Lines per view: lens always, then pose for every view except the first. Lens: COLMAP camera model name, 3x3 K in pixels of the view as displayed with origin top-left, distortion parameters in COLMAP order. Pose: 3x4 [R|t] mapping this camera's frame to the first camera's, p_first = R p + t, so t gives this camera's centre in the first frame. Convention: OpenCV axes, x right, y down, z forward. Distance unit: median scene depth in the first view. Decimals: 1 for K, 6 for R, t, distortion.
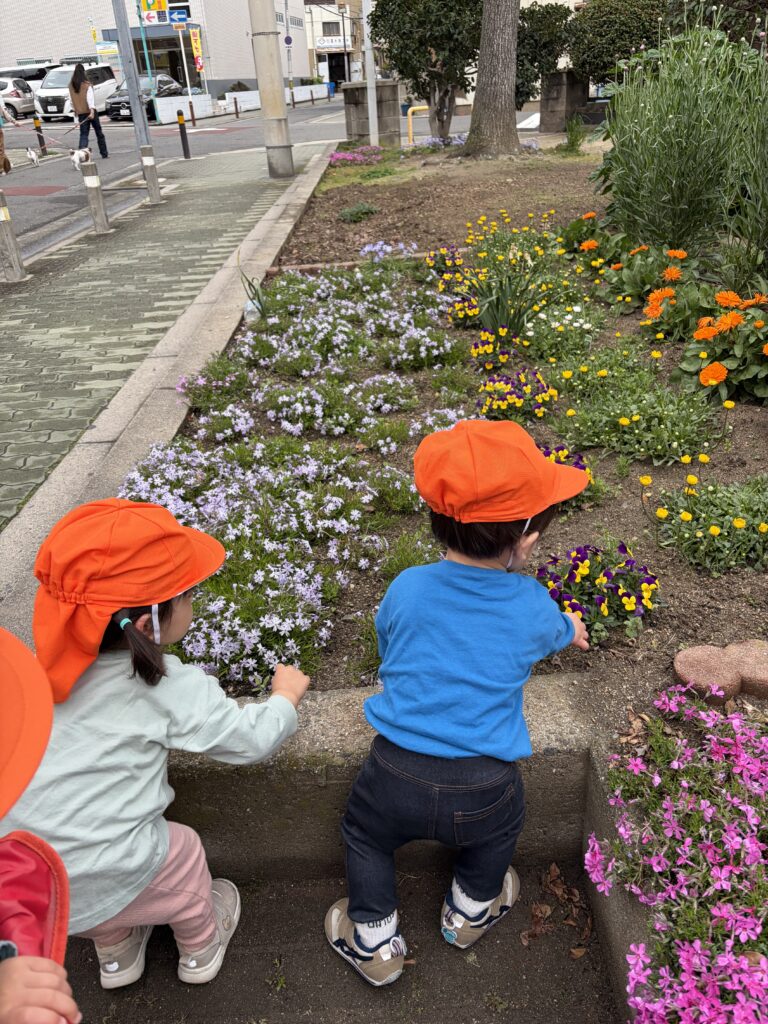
lens RADIAL K [[790.2, 0, 387.6], [0, 790.2, 511.2], [0, 0, 1]] dist [0.044933, -0.029807]
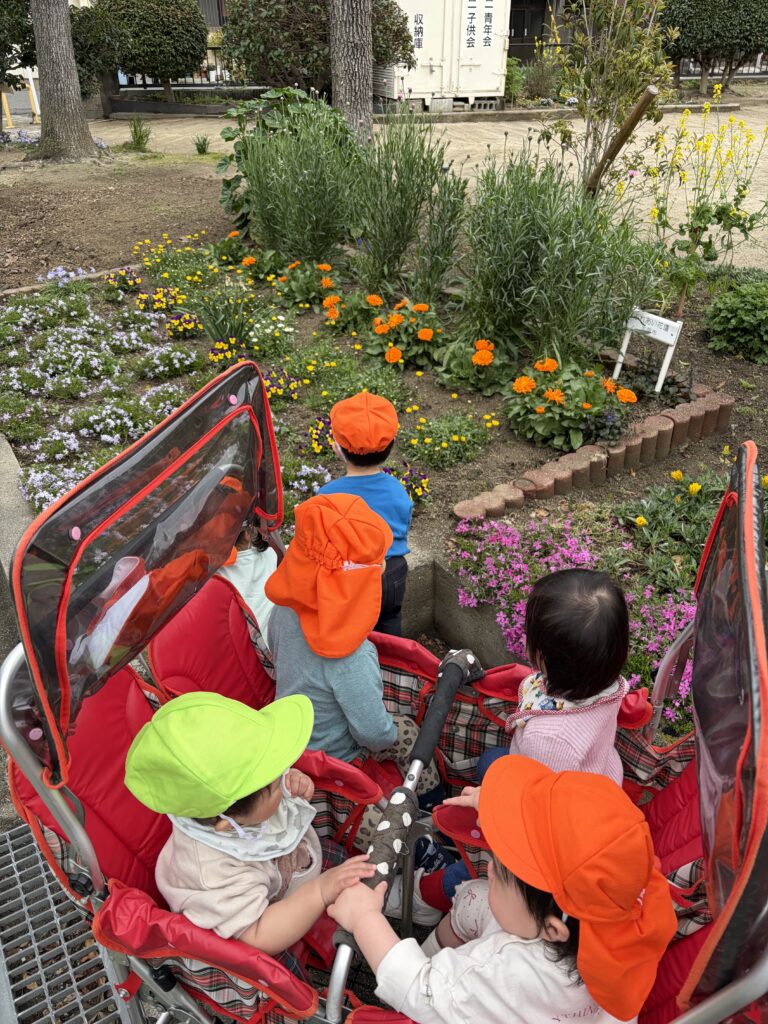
lens RADIAL K [[790.2, 0, 383.9], [0, 790.2, 512.6], [0, 0, 1]] dist [0.044933, -0.029807]
pose [[0.858374, -0.230467, 0.458344, -0.312425], [0.214676, 0.972793, 0.087106, -0.006363], [-0.465949, 0.023626, 0.884496, -0.291411]]
